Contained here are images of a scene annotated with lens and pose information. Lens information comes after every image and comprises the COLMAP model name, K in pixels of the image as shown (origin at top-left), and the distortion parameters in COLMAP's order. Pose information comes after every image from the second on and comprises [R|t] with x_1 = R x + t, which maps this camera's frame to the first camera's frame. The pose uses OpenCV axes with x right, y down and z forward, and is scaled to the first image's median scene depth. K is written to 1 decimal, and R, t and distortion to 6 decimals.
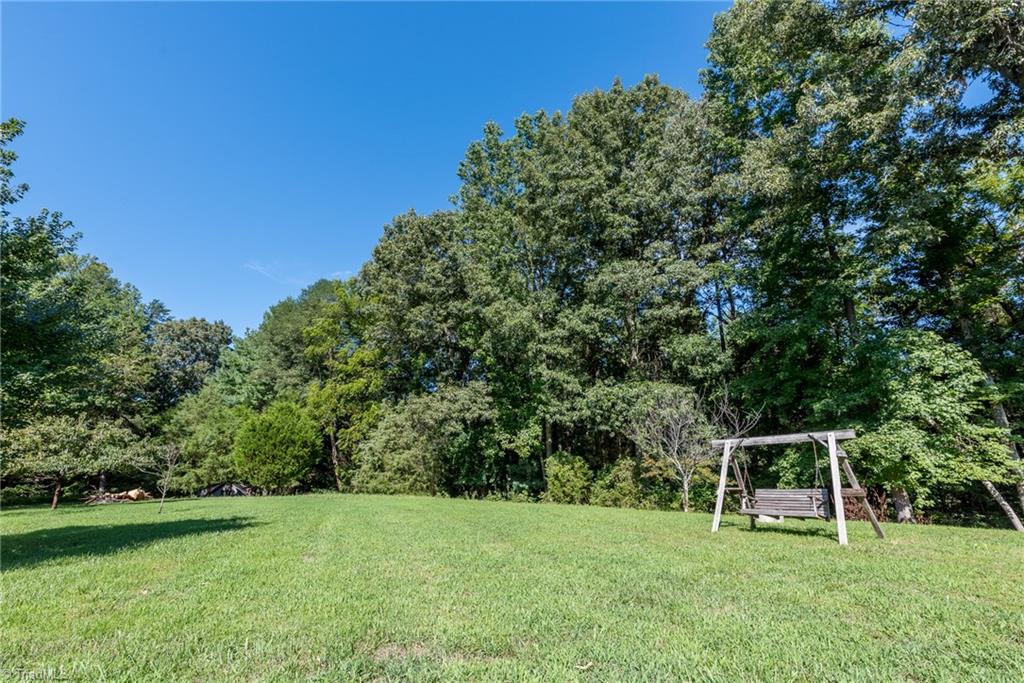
lens RADIAL K [[447.0, 0, 509.5], [0, 447.0, 343.5], [0, 0, 1]] dist [-0.000262, -0.000095]
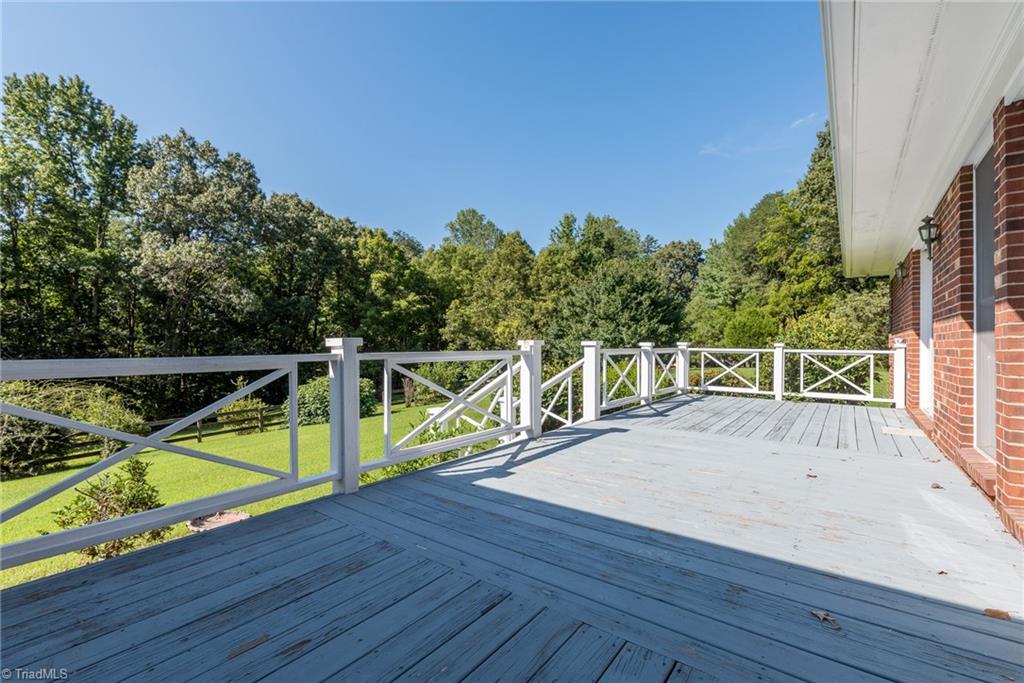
lens RADIAL K [[447.0, 0, 511.8], [0, 447.0, 346.5], [0, 0, 1]] dist [-0.000262, -0.000095]
pose [[0.572807, -0.018273, -0.819487, 0.182309], [0.246914, 0.957162, 0.151245, -0.119953], [0.781617, -0.288977, 0.552781, -0.344584]]
